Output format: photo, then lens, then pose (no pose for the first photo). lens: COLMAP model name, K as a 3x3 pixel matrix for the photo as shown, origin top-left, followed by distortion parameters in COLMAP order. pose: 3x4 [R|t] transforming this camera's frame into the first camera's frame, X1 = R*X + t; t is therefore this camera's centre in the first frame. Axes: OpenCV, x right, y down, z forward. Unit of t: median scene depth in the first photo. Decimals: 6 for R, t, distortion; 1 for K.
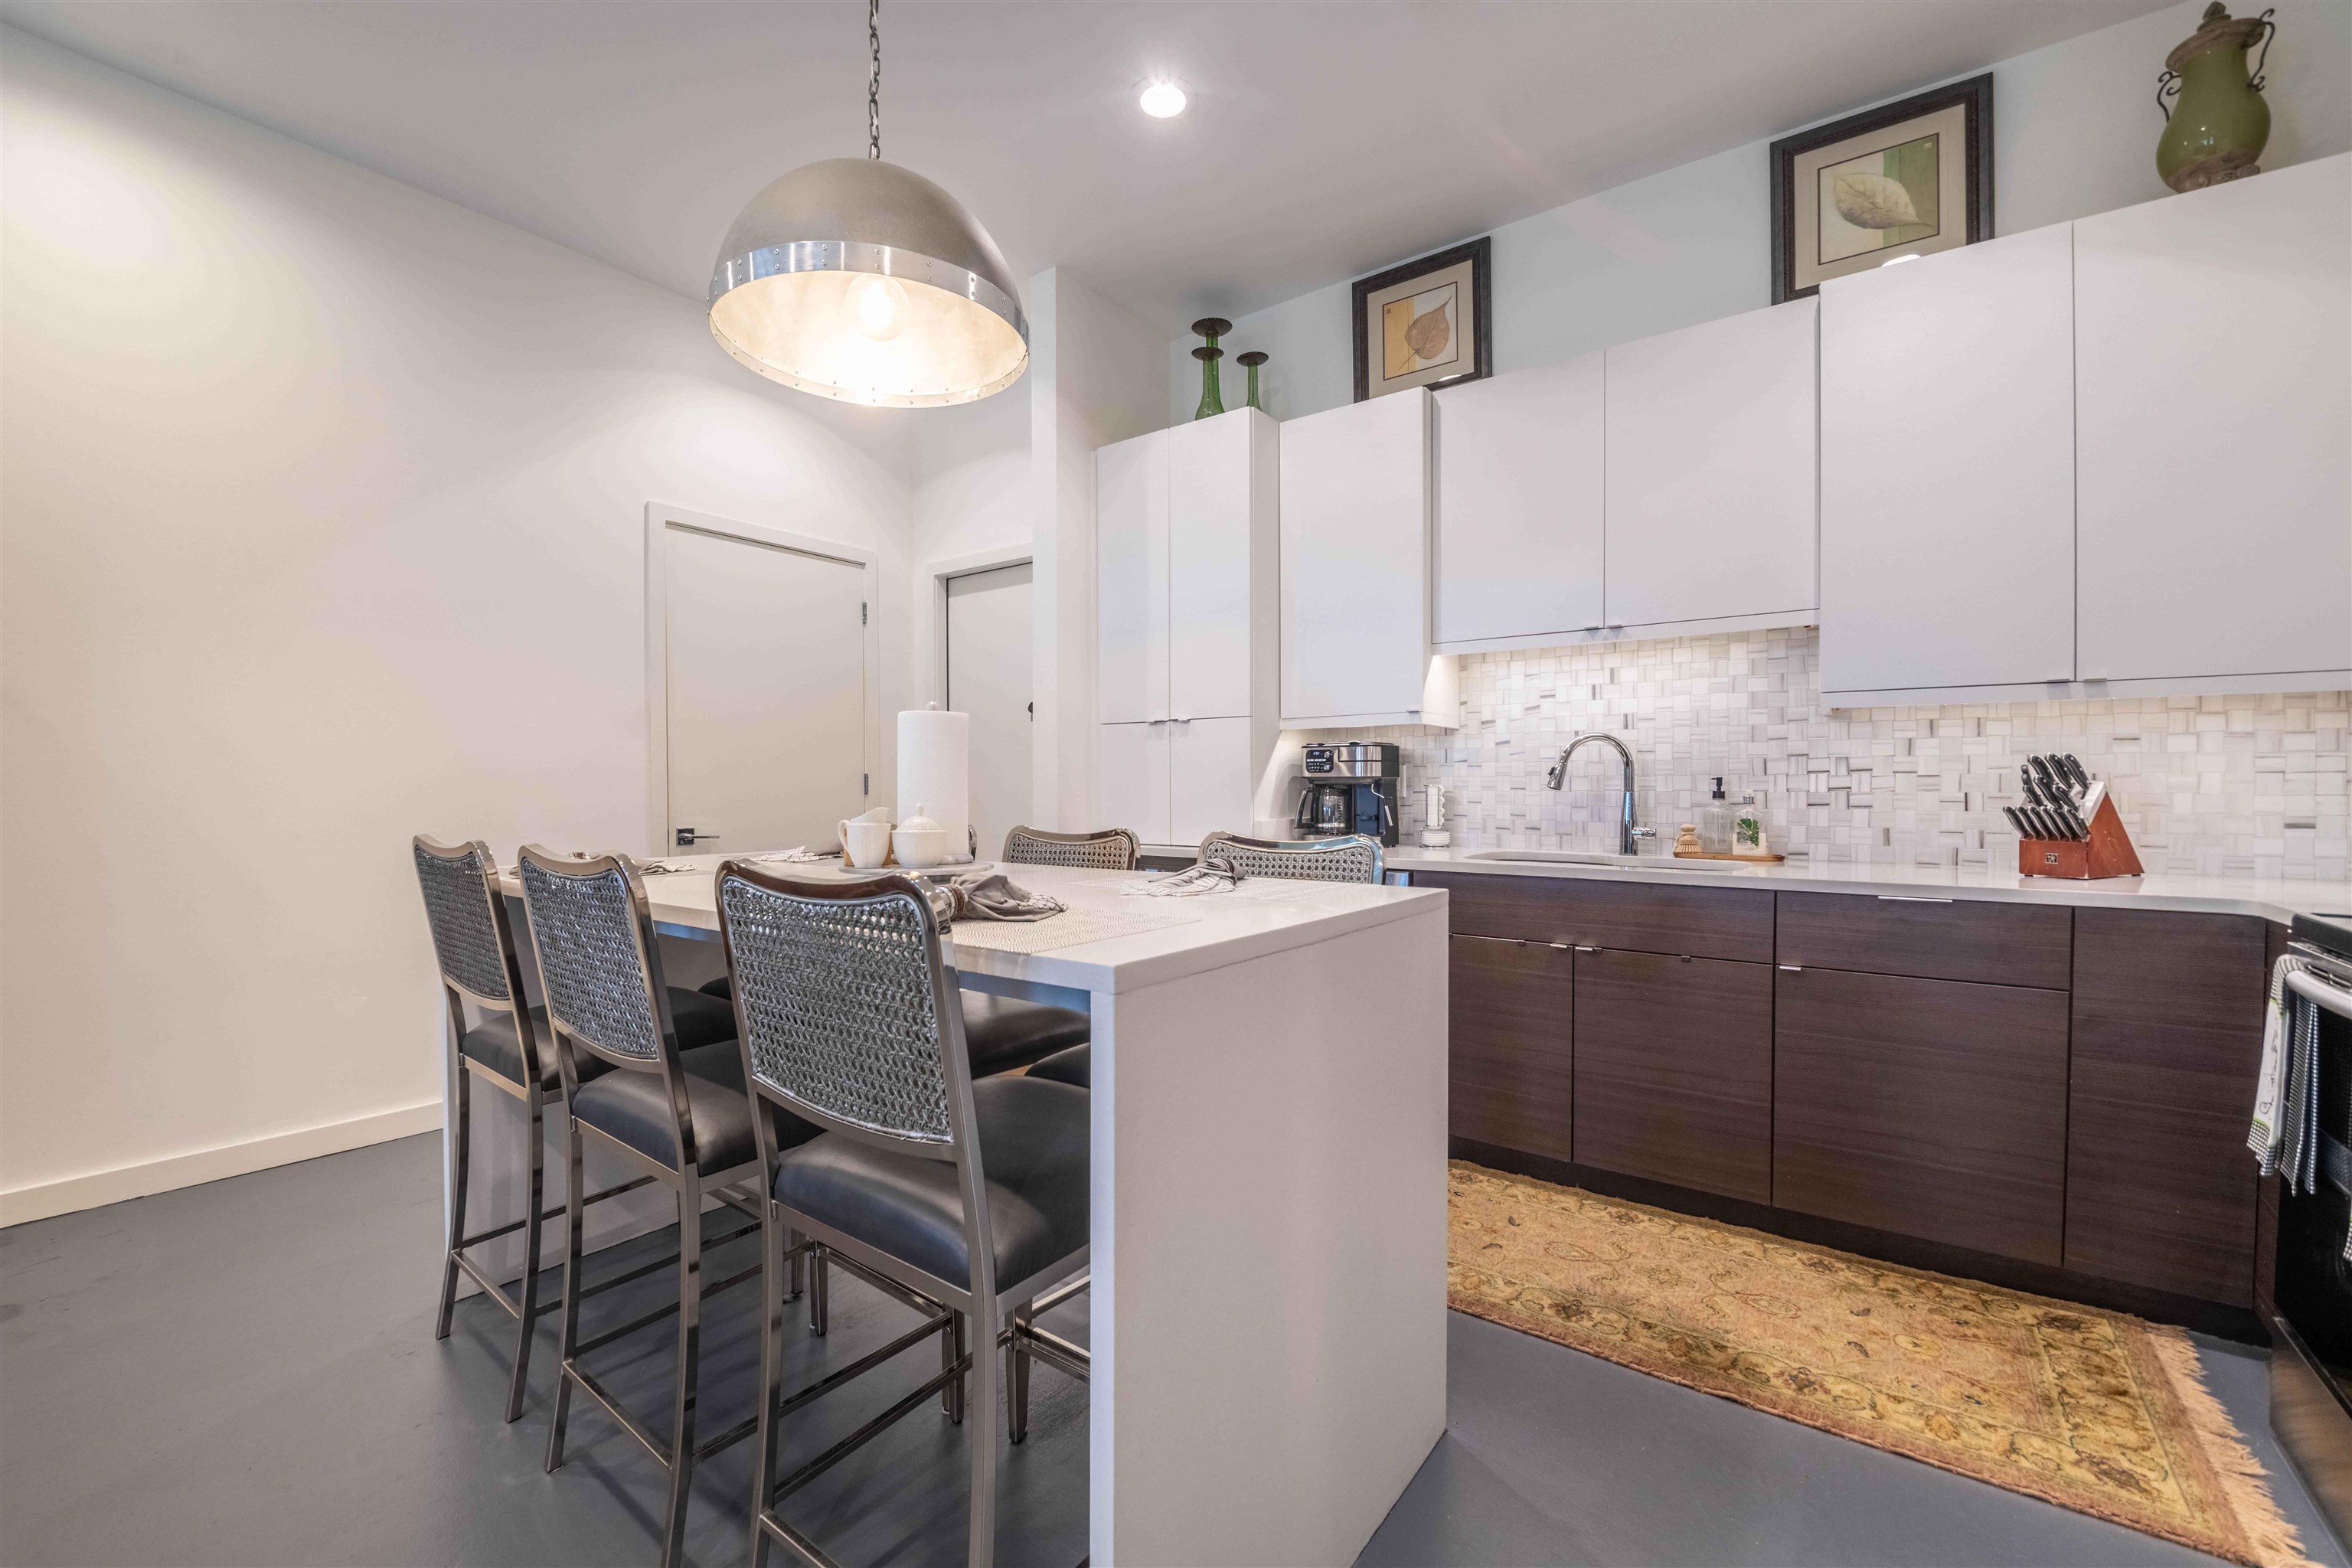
lens RADIAL K [[954.3, 0, 1171.4], [0, 954.3, 789.5], [0, 0, 1]] dist [-0.004817, -0.000936]
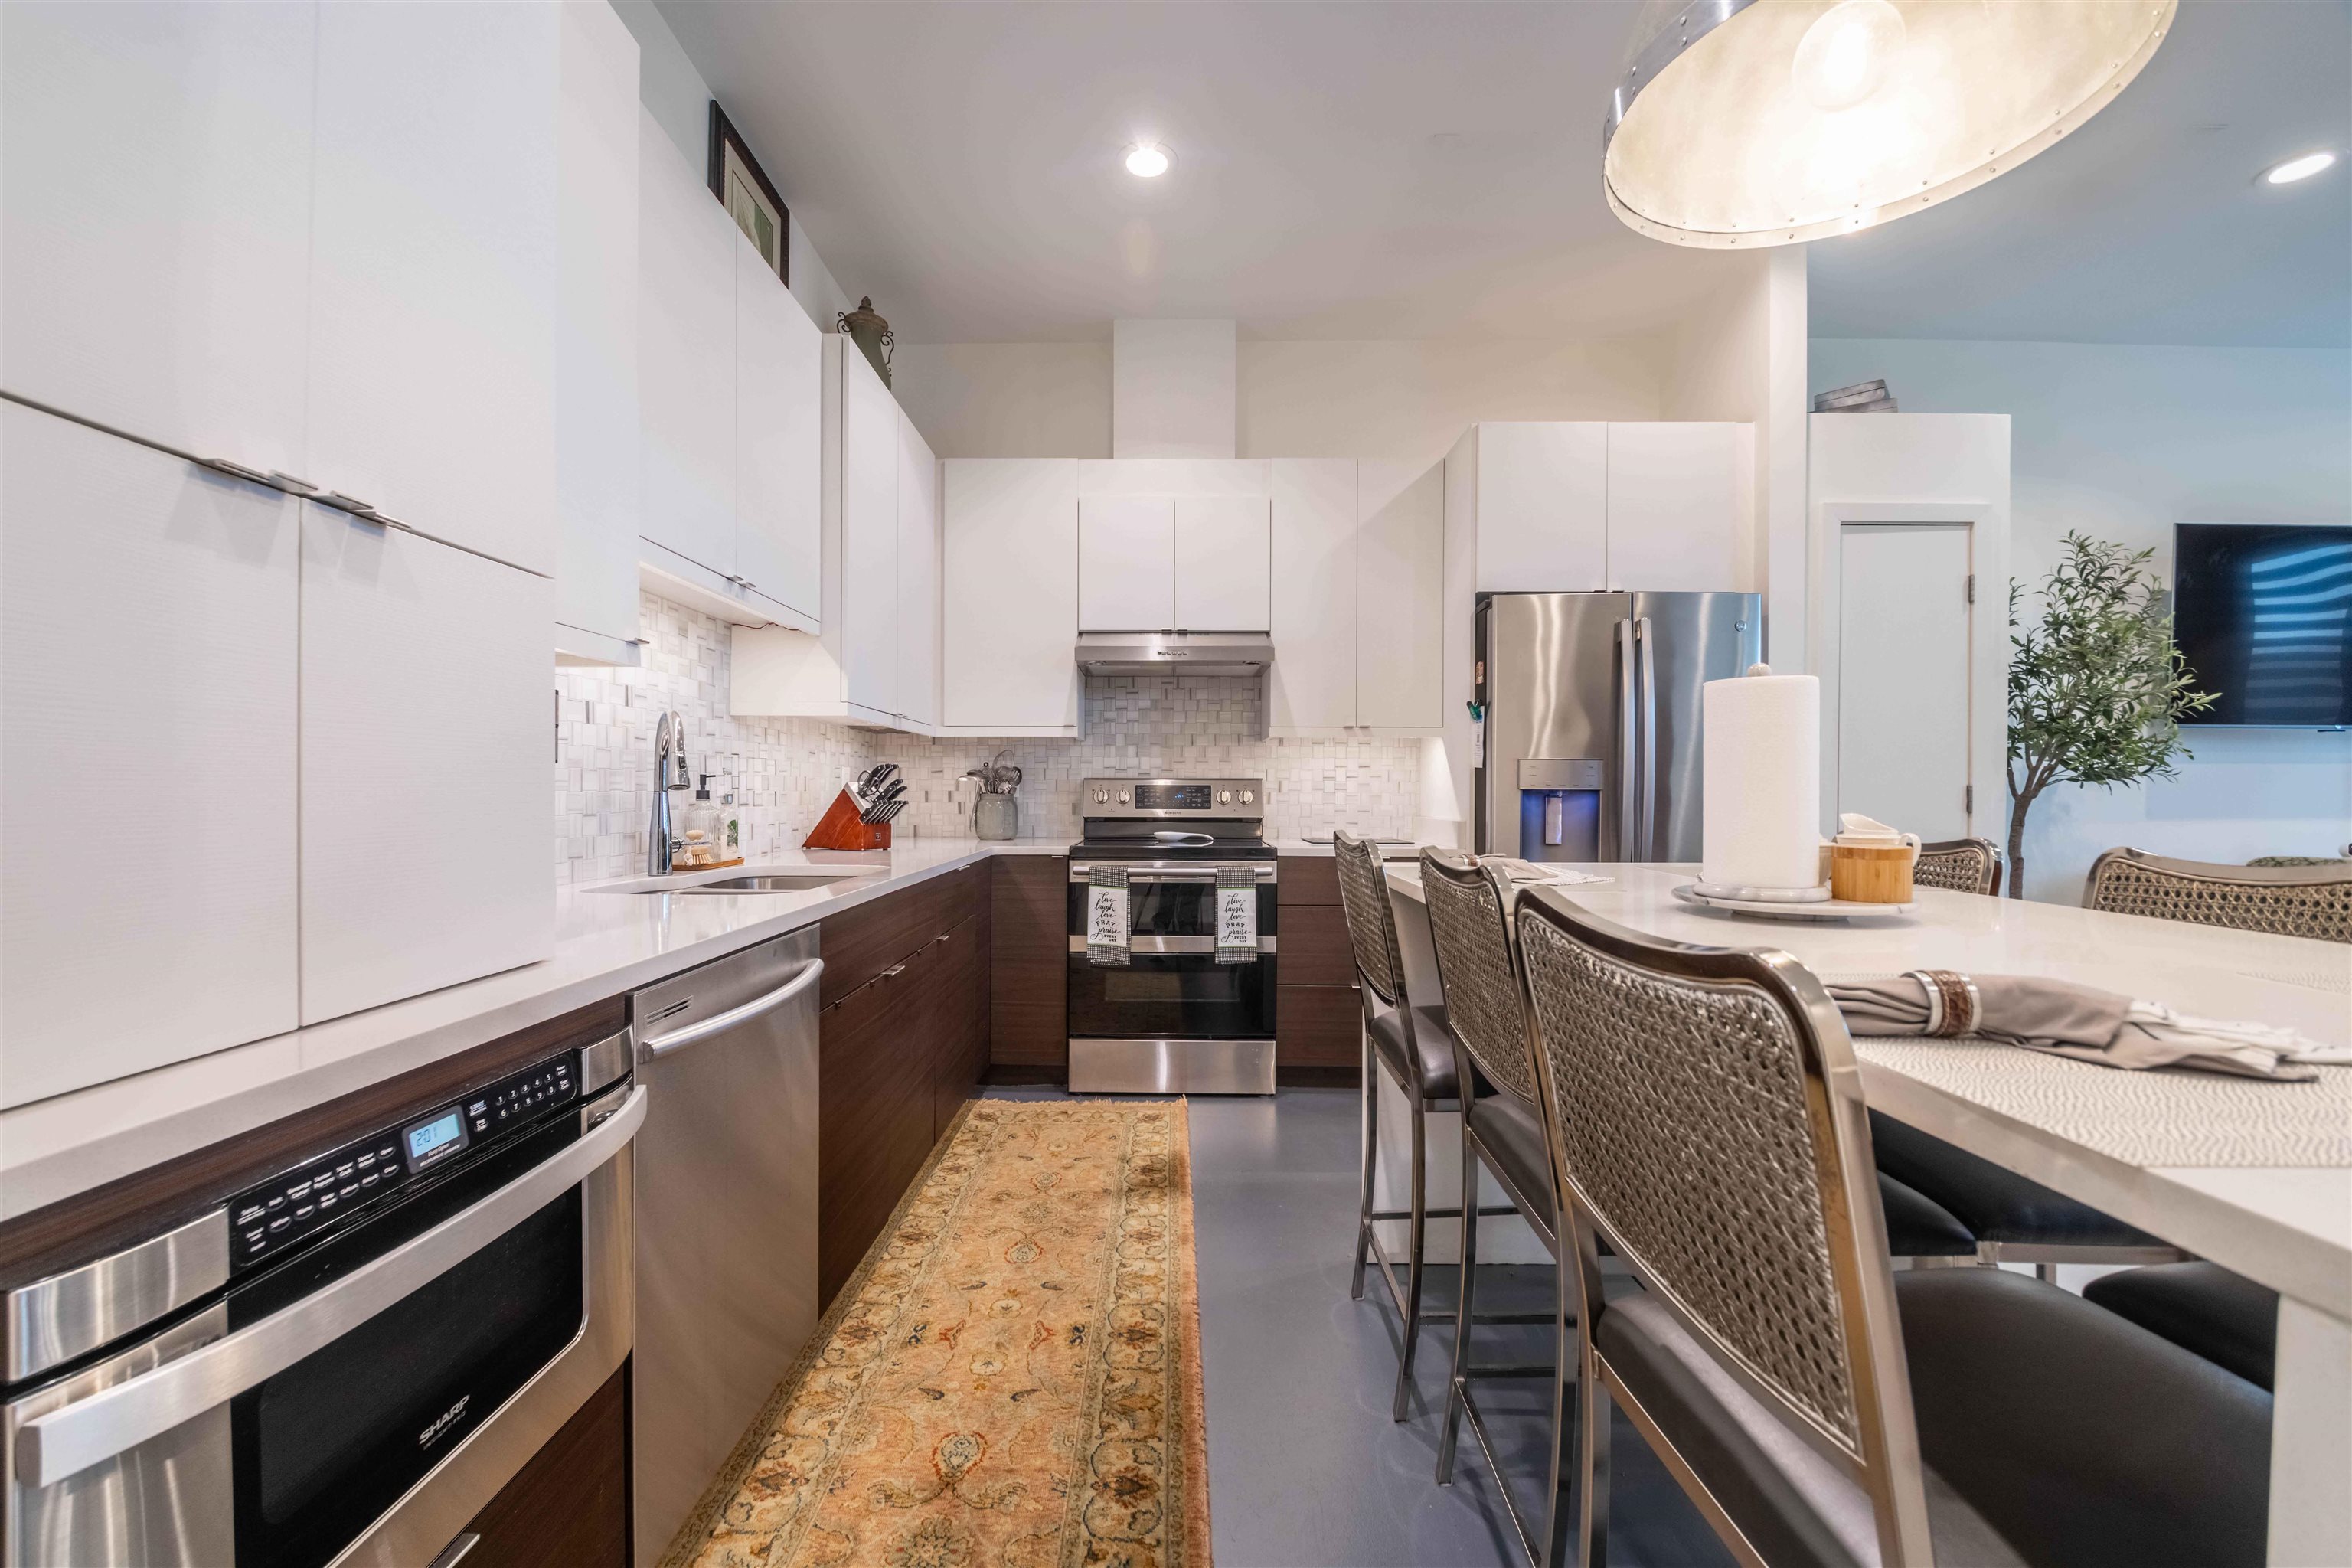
lens RADIAL K [[954.3, 0, 1158.4], [0, 954.3, 788.5], [0, 0, 1]] dist [-0.004817, -0.000936]
pose [[-0.588349, -0.000807, 0.808607, -0.340520], [-0.002701, 0.999996, -0.000967, -0.000609], [-0.808603, -0.002753, -0.588349, 1.054523]]
